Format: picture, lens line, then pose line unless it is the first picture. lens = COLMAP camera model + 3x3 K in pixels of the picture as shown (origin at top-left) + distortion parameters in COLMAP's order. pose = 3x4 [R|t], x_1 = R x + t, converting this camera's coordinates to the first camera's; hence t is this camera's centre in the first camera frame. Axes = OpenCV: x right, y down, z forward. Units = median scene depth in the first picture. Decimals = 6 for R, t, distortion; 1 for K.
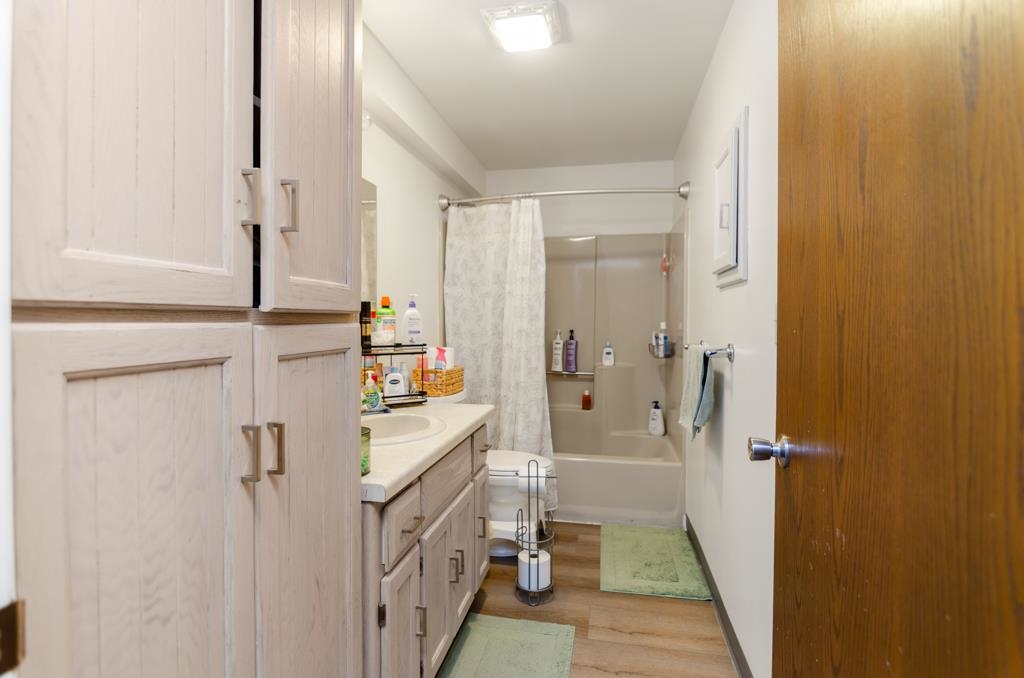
lens RADIAL K [[501.0, 0, 517.0], [0, 501.0, 326.9], [0, 0, 1]] dist [0.004296, -0.007738]
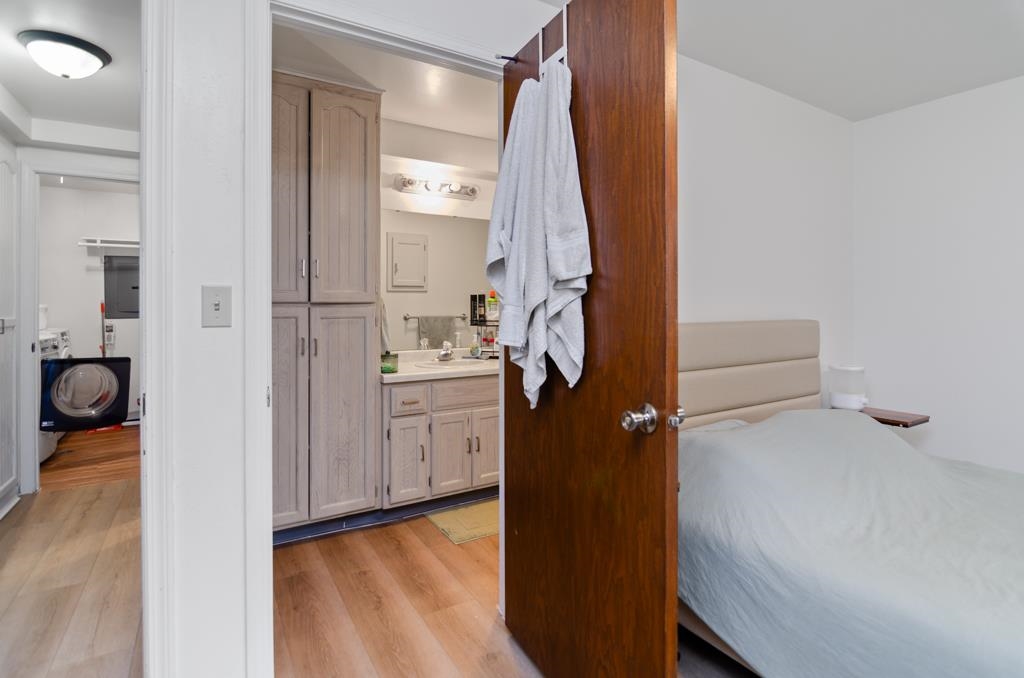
lens RADIAL K [[501.0, 0, 517.0], [0, 501.0, 326.9], [0, 0, 1]] dist [0.004296, -0.007738]
pose [[0.676505, 0.027755, -0.735915, 1.004098], [-0.005691, 0.999457, 0.032463, 0.003746], [0.736416, -0.017774, 0.676296, -0.061785]]
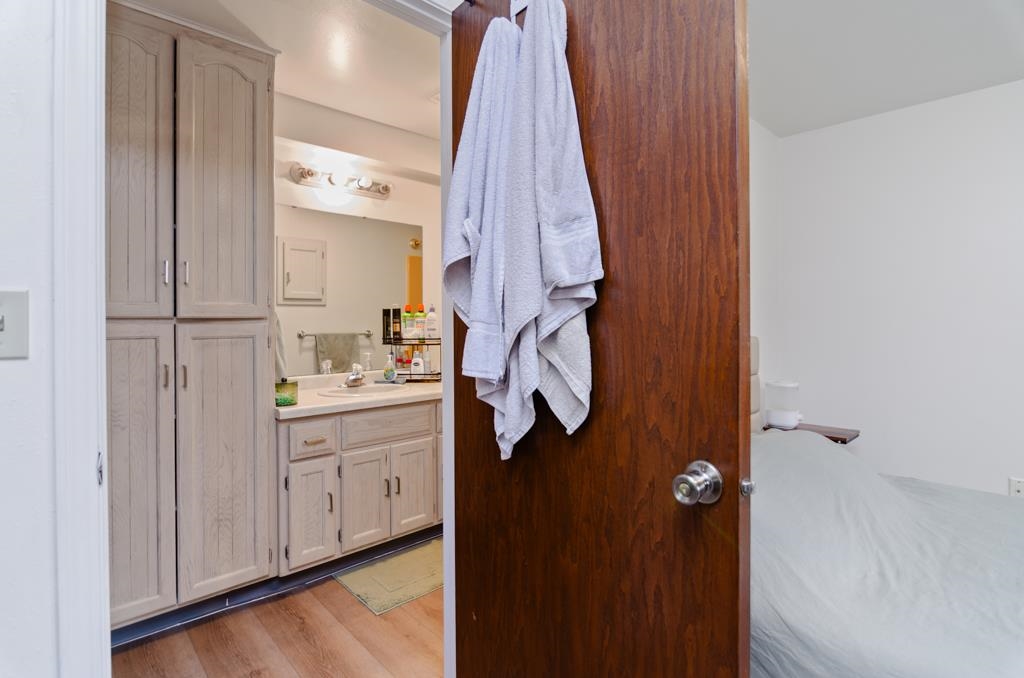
lens RADIAL K [[494.2, 0, 509.3], [0, 494.2, 337.9], [0, 0, 1]] dist [0.000342, -0.006769]
pose [[0.807847, 0.015983, -0.589176, 0.802313], [-0.002531, 0.999717, 0.023651, 0.000741], [0.589387, -0.017615, 0.807659, 0.017312]]
